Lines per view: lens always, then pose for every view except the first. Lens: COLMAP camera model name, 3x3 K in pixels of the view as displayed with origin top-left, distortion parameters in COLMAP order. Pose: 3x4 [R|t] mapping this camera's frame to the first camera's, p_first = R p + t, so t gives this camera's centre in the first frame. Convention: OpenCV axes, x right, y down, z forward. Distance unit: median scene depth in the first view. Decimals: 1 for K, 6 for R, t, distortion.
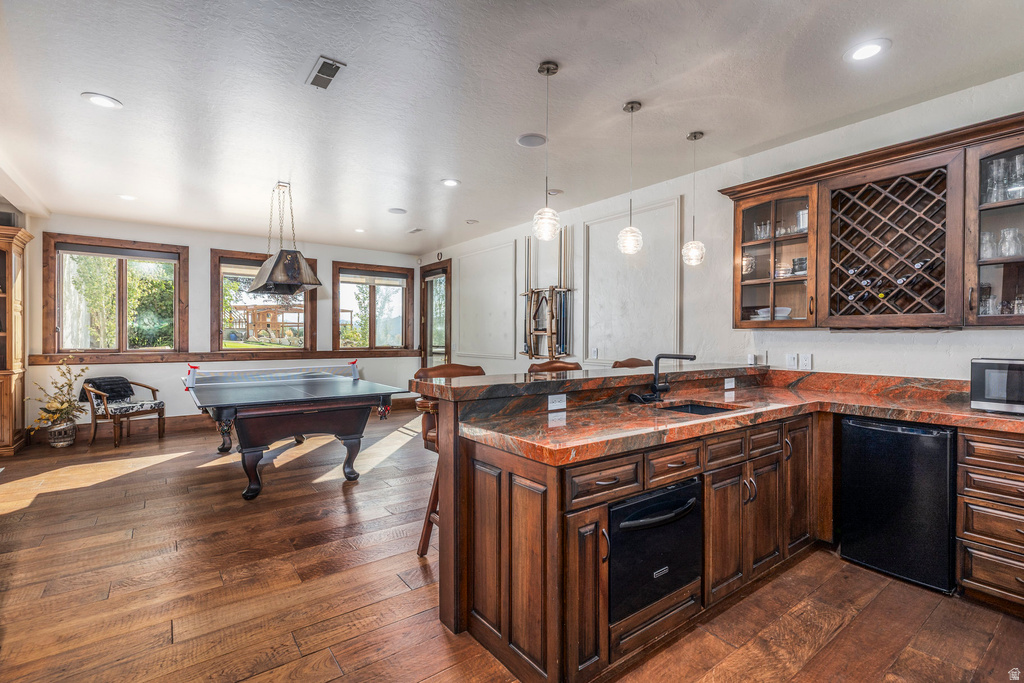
lens RADIAL K [[465.0, 0, 518.0], [0, 465.0, 337.8], [0, 0, 1]] dist [0.008573, -0.000272]
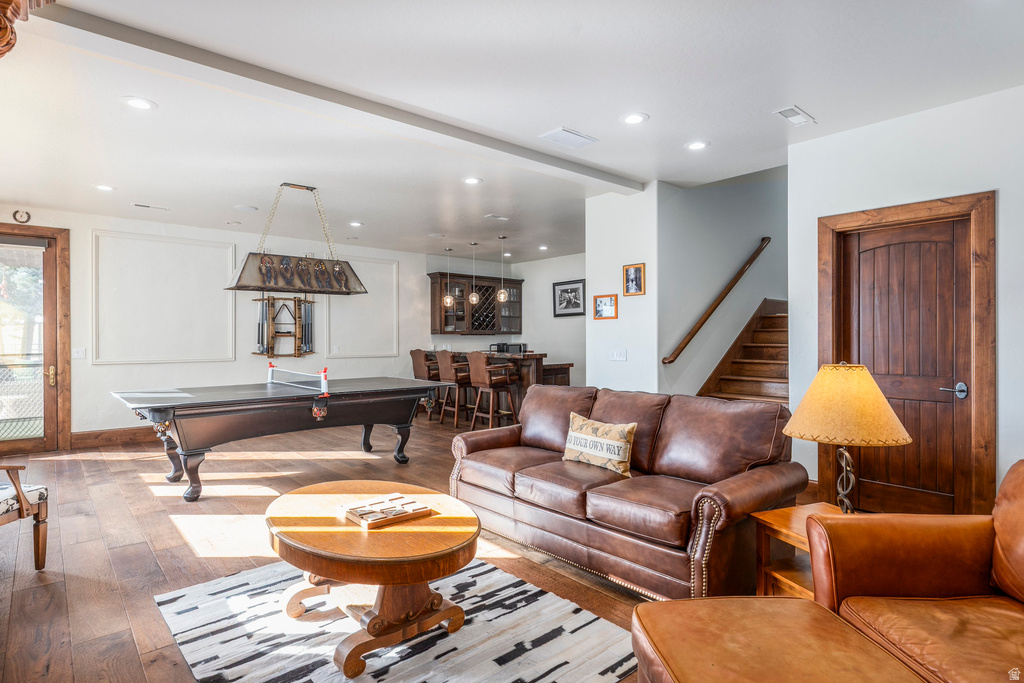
lens RADIAL K [[550.0, 0, 512.1], [0, 550.0, 338.7], [0, 0, 1]] dist [0.002525, -0.000234]
pose [[-0.055611, -0.006944, 0.998428, -1.360678], [0.005612, 0.999958, 0.007267, -0.009258], [-0.998437, 0.006007, -0.055569, 0.512792]]
